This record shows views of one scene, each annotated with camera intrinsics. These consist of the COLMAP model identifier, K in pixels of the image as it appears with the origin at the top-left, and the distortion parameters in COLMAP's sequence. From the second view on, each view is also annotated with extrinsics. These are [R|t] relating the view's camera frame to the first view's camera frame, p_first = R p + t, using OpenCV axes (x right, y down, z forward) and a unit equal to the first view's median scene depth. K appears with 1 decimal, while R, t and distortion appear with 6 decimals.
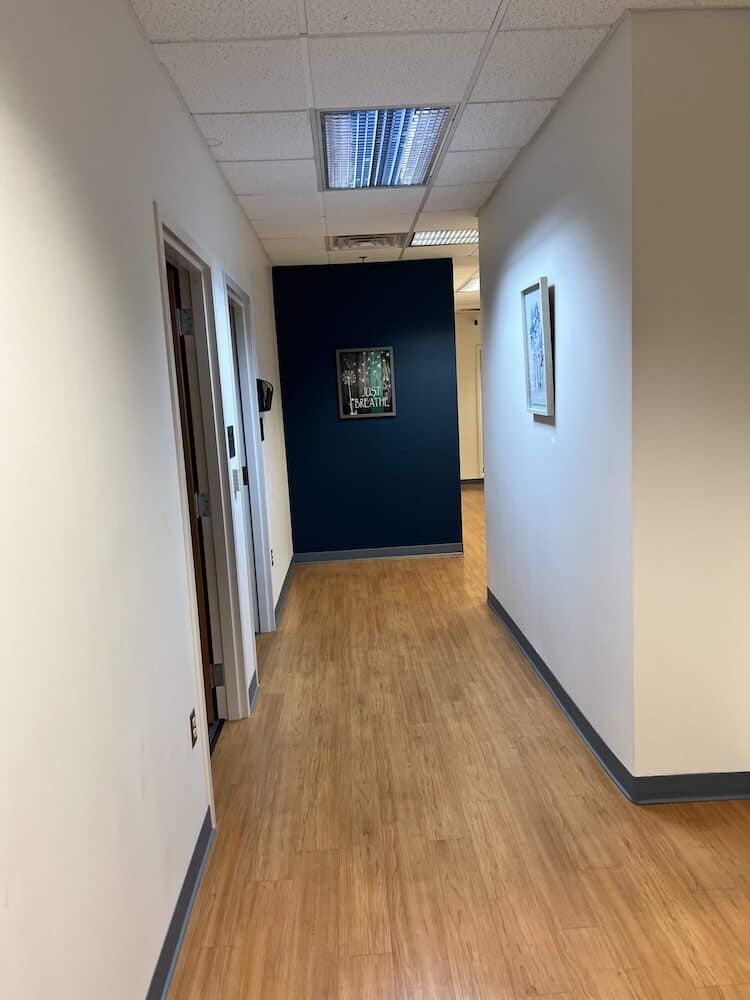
lens RADIAL K [[744.0, 0, 375.0], [0, 744.0, 500.0], [0, 0, 1]] dist [0.008767, 0.004333]
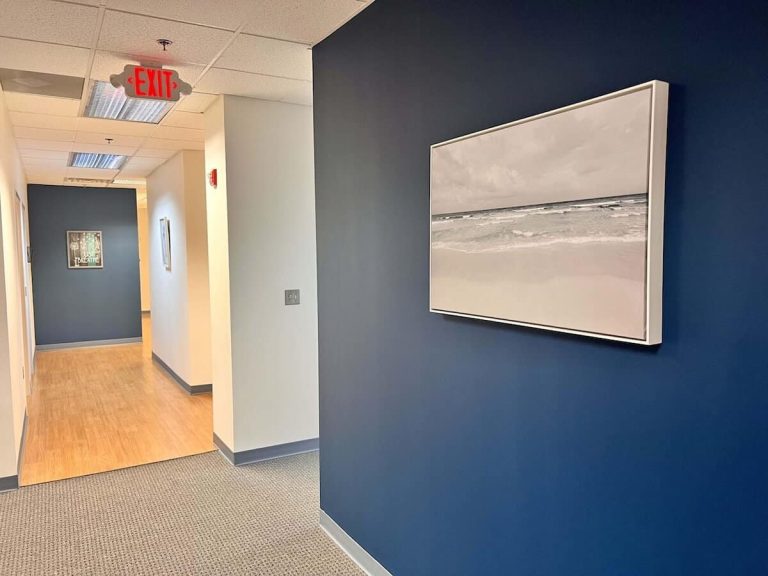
lens RADIAL K [[571.4, 0, 384.0], [0, 571.4, 288.0], [0, 0, 1]] dist [0.008767, 0.004333]
pose [[0.883103, 0.012453, 0.469015, -0.024775], [0.029764, 0.996147, -0.082492, 0.083830], [-0.468235, 0.086809, 0.879329, -0.638099]]
